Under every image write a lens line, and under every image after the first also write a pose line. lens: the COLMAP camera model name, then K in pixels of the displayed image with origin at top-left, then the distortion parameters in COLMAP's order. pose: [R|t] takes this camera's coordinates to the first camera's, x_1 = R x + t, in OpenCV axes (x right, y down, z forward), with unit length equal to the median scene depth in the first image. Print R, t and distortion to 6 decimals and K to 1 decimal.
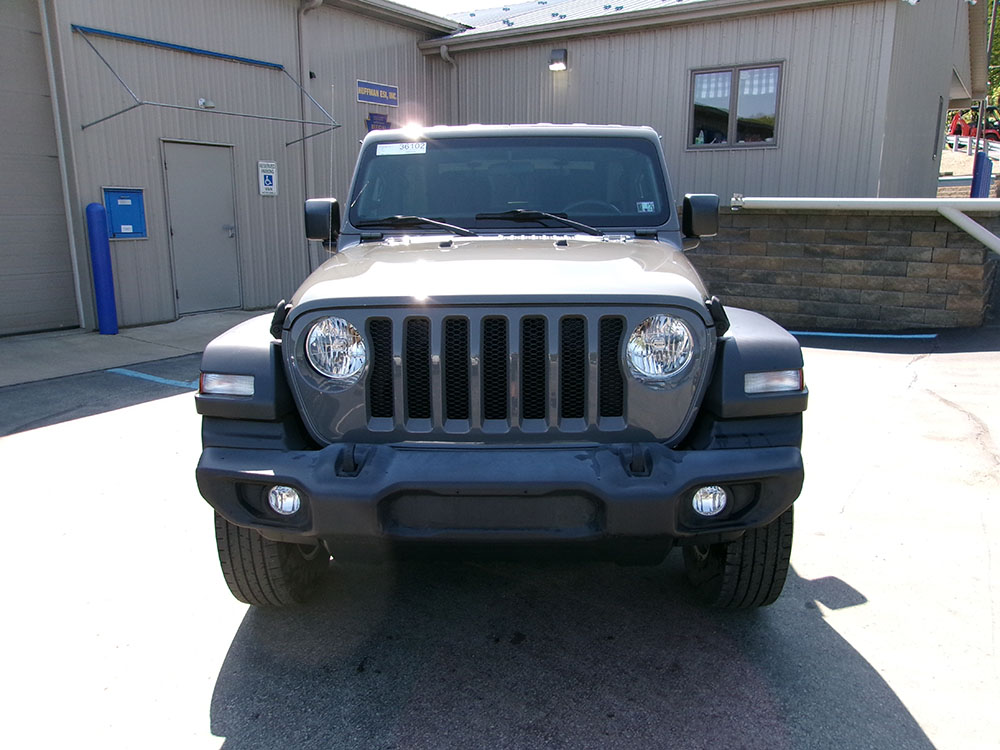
lens RADIAL K [[744.4, 0, 500.0], [0, 744.4, 375.0], [0, 0, 1]] dist [-0.005411, 0.002551]
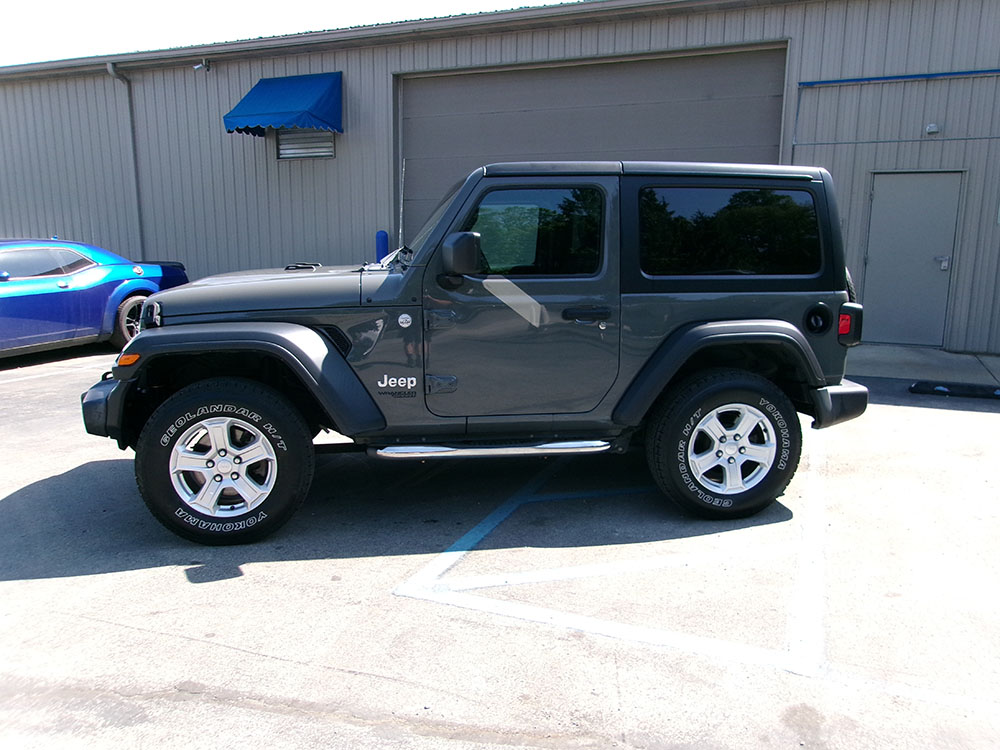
lens RADIAL K [[744.4, 0, 500.0], [0, 744.4, 375.0], [0, 0, 1]] dist [-0.005411, 0.002551]
pose [[0.224620, 0.186049, -0.956521, 1.143751], [-0.220462, 0.965855, 0.136093, -0.185975], [0.949180, 0.180307, 0.257967, 0.766181]]
